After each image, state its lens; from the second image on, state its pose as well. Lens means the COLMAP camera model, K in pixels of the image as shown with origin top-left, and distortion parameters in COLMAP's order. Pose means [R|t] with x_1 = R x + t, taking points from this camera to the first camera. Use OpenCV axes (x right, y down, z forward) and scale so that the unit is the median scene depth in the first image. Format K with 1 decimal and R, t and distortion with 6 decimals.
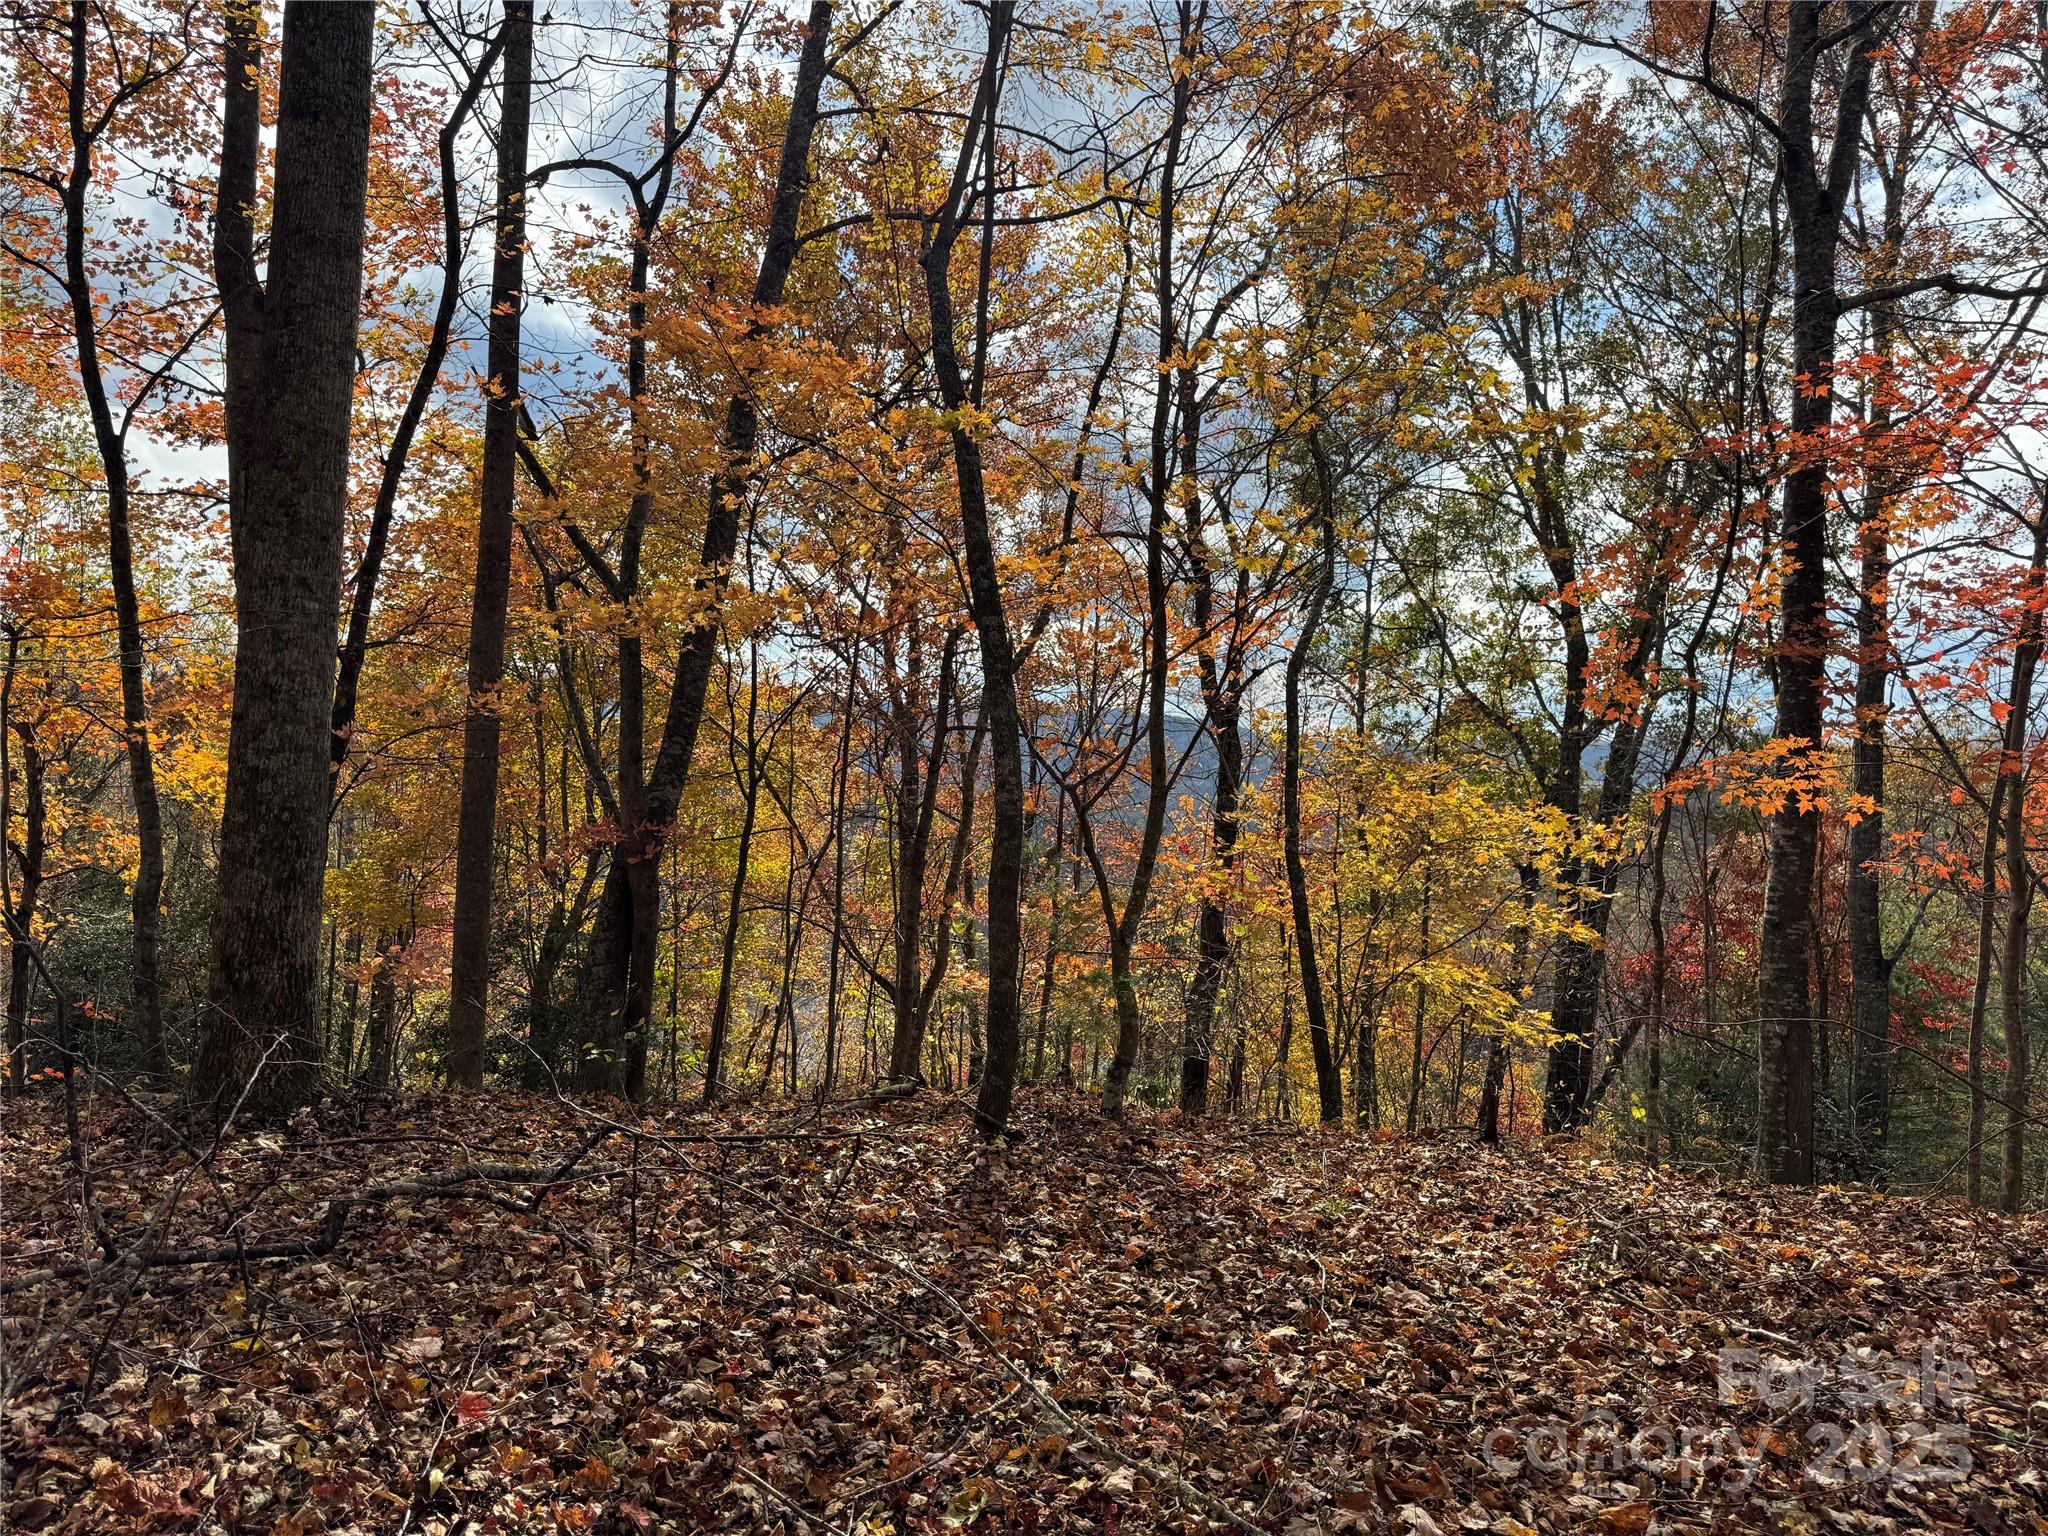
lens RADIAL K [[1437.2, 0, 1024.0], [0, 1437.2, 768.0], [0, 0, 1]] dist [0.040868, 0.000229]
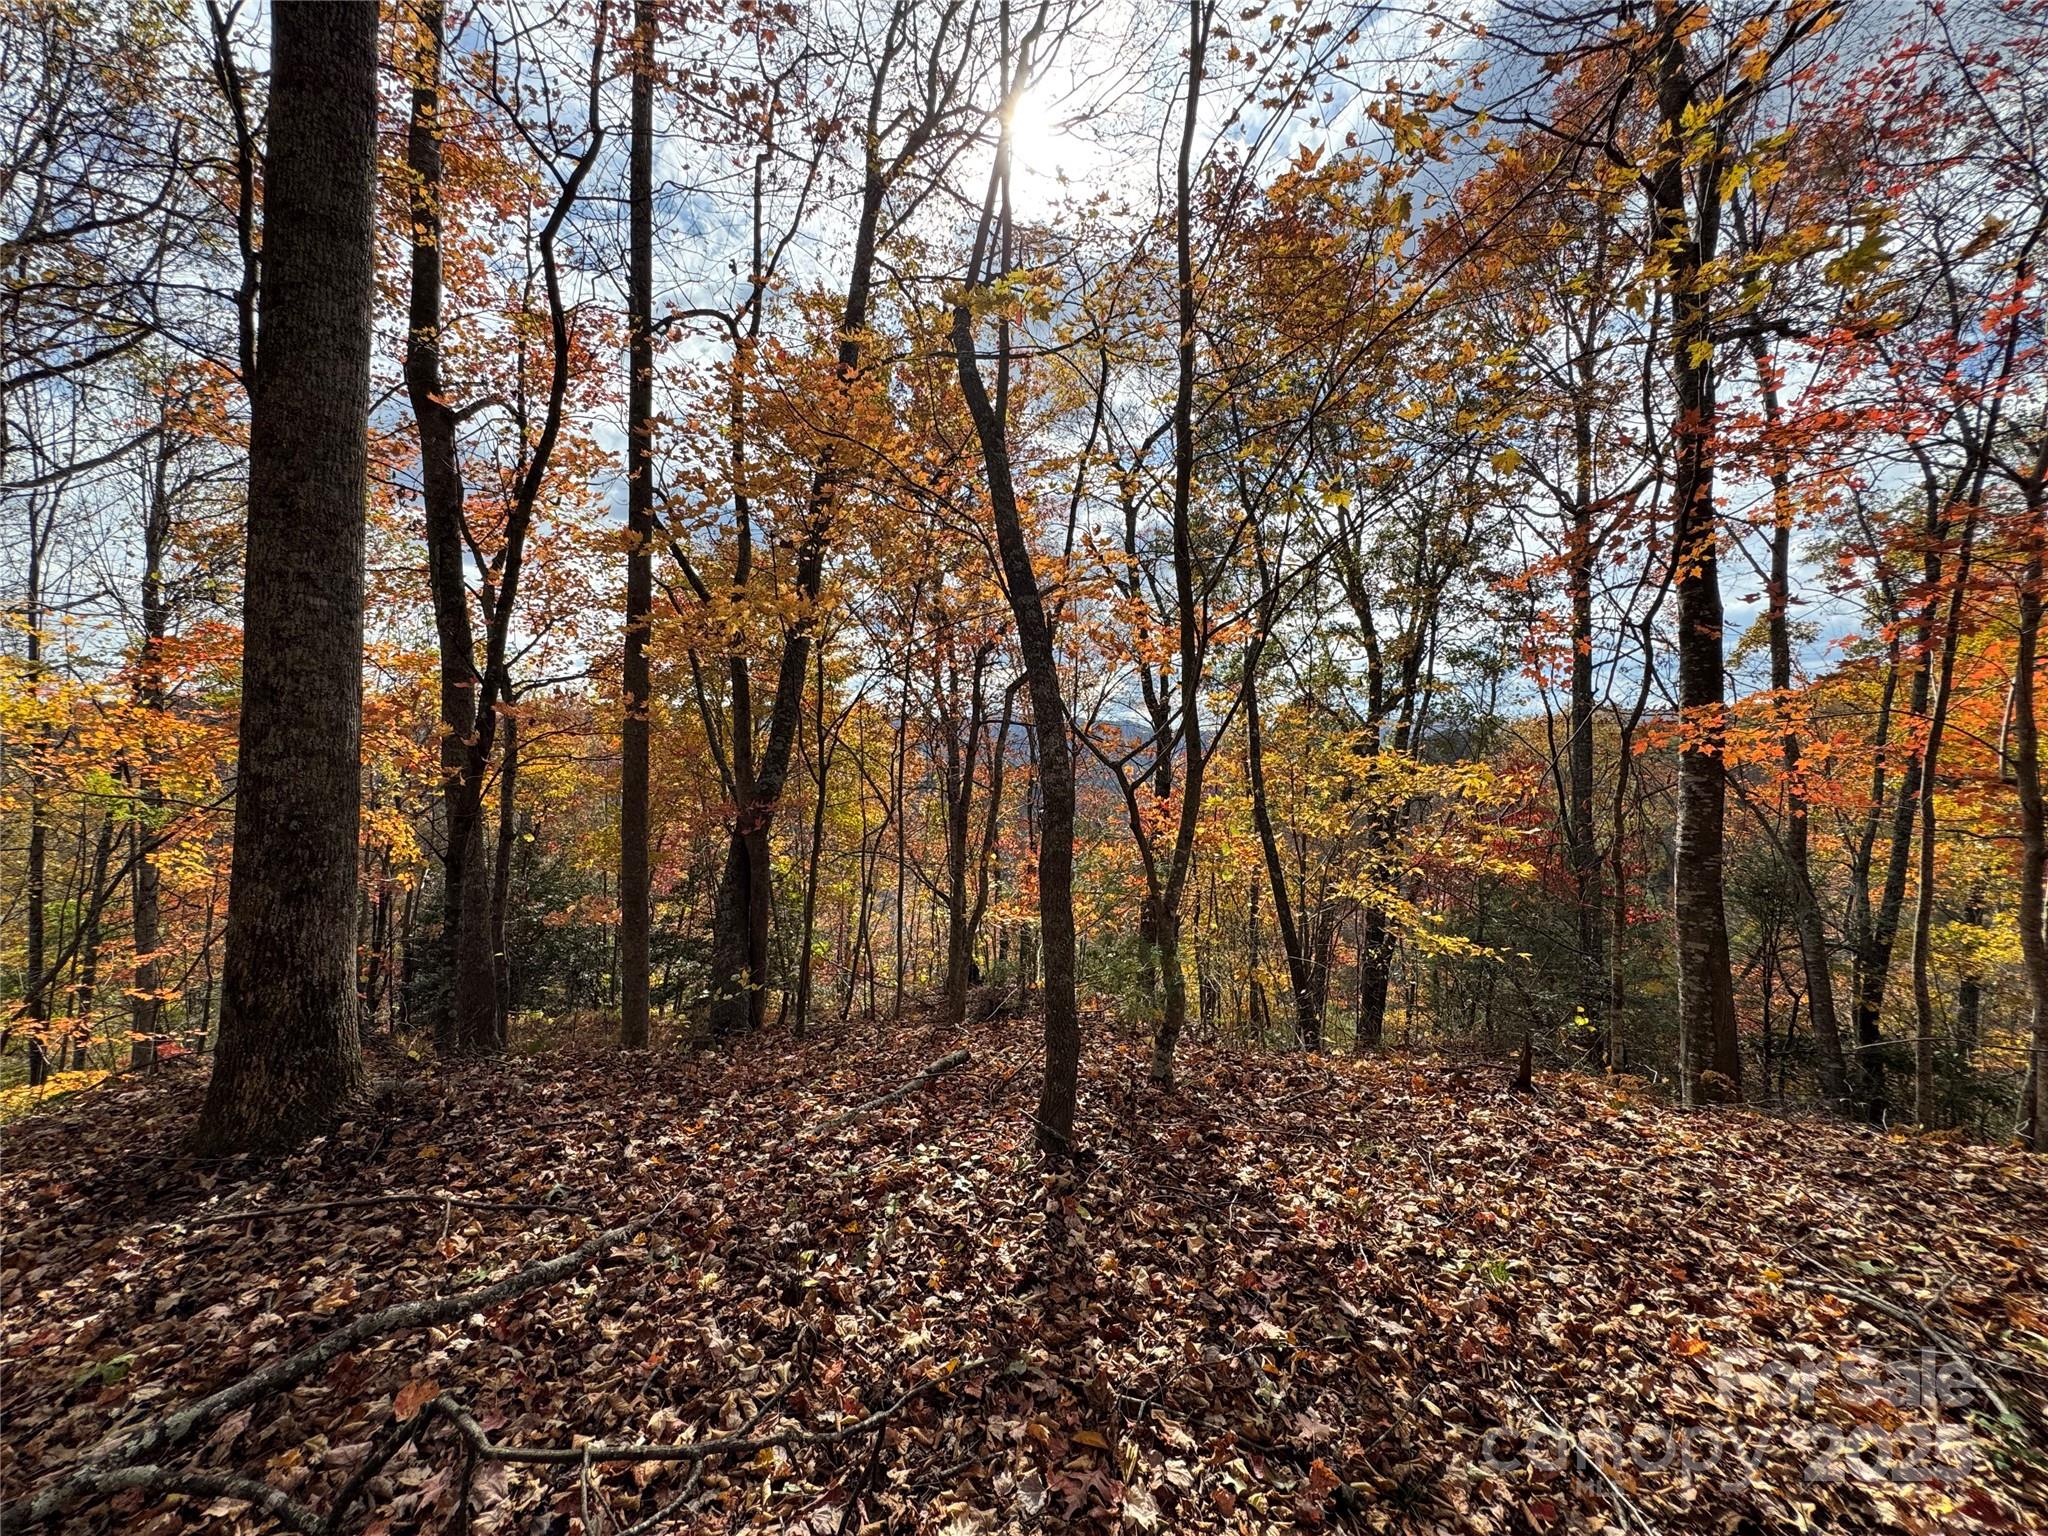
lens RADIAL K [[821.7, 0, 1024.0], [0, 821.7, 768.0], [0, 0, 1]] dist [-0.000044, -0.000008]
pose [[0.999290, -0.037325, 0.005193, -0.012634], [0.037226, 0.999144, 0.018052, 0.001357], [-0.005863, -0.017846, 0.999824, 0.163561]]
